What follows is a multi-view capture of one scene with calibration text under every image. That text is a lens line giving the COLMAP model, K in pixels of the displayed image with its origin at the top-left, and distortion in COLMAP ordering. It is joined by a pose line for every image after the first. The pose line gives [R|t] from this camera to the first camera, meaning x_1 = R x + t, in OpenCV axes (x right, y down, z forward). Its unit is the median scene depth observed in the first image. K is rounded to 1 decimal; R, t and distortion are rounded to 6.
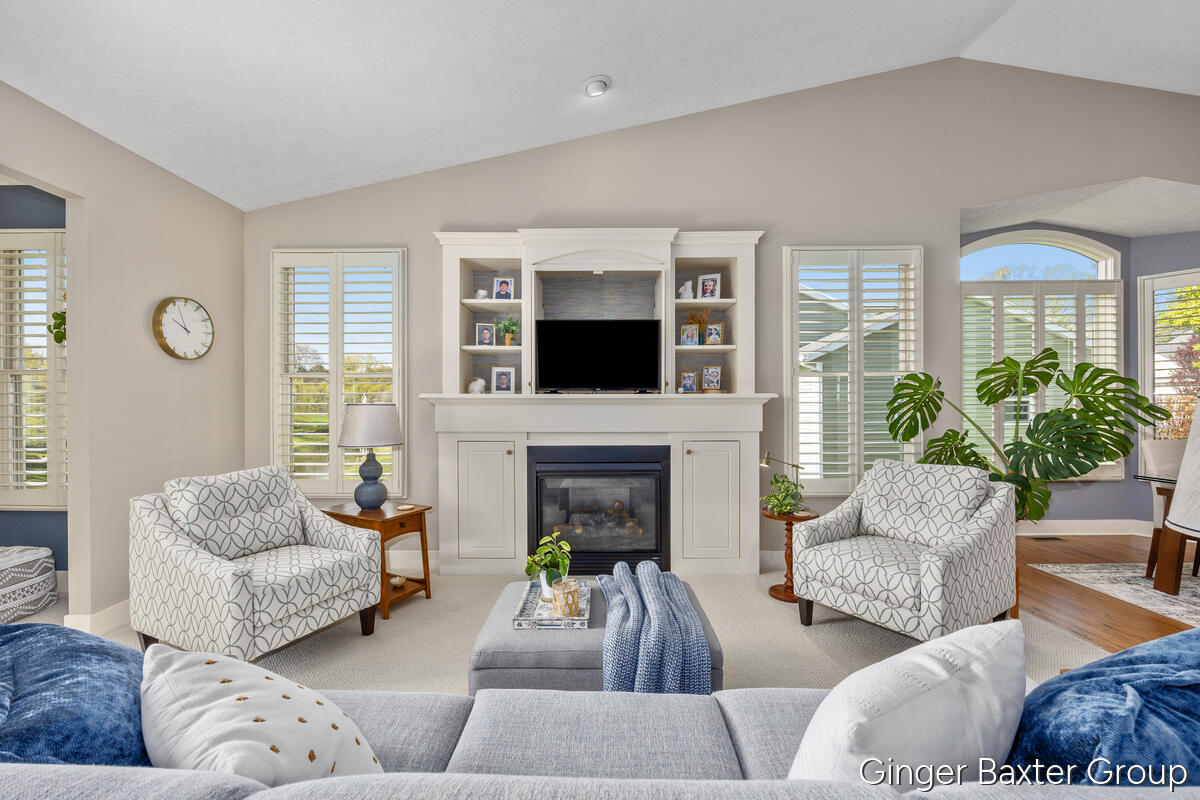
lens RADIAL K [[453.5, 0, 596.6], [0, 453.5, 415.3], [0, 0, 1]] dist [-0.000211, 0.000009]
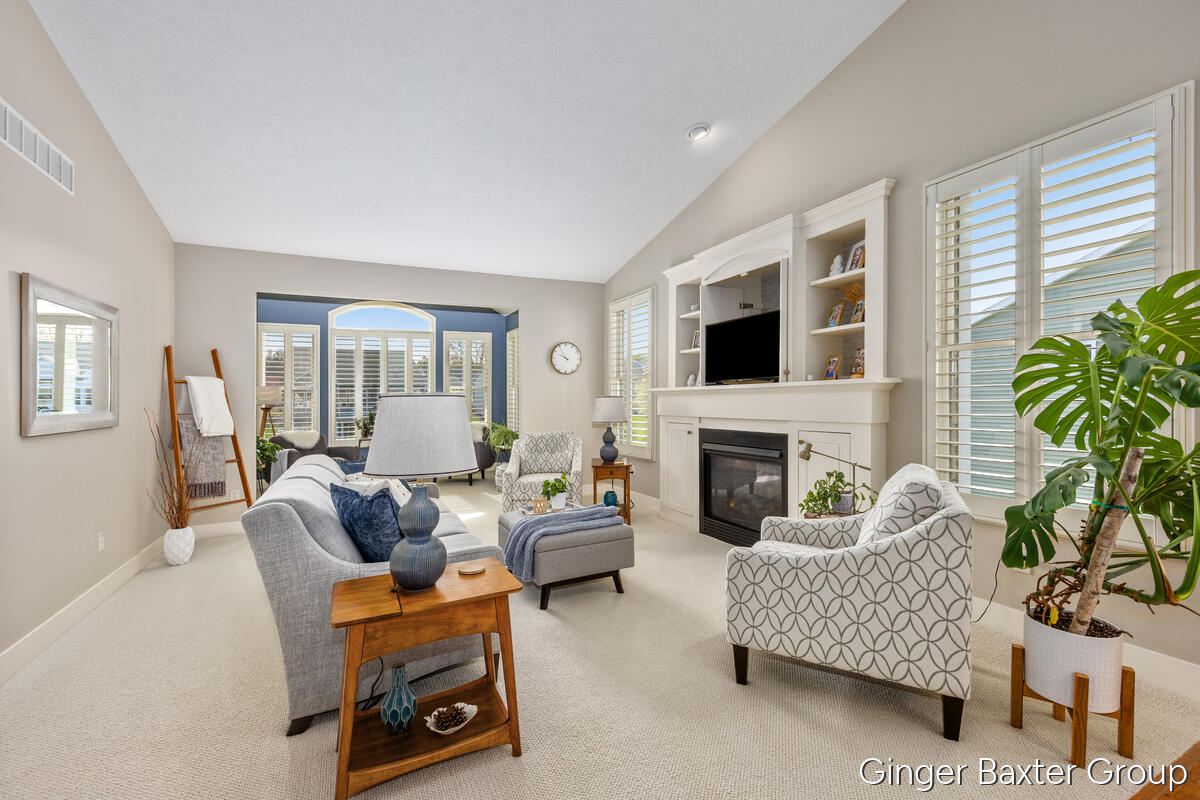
lens RADIAL K [[482.8, 0, 600.0], [0, 482.8, 400.0], [0, 0, 1]] dist [0.000252, 0.000026]
pose [[0.484991, -0.004203, -0.874509, 0.869912], [0.004900, 0.999986, -0.002089, -0.007833], [0.874506, -0.003272, 0.485004, 0.125100]]
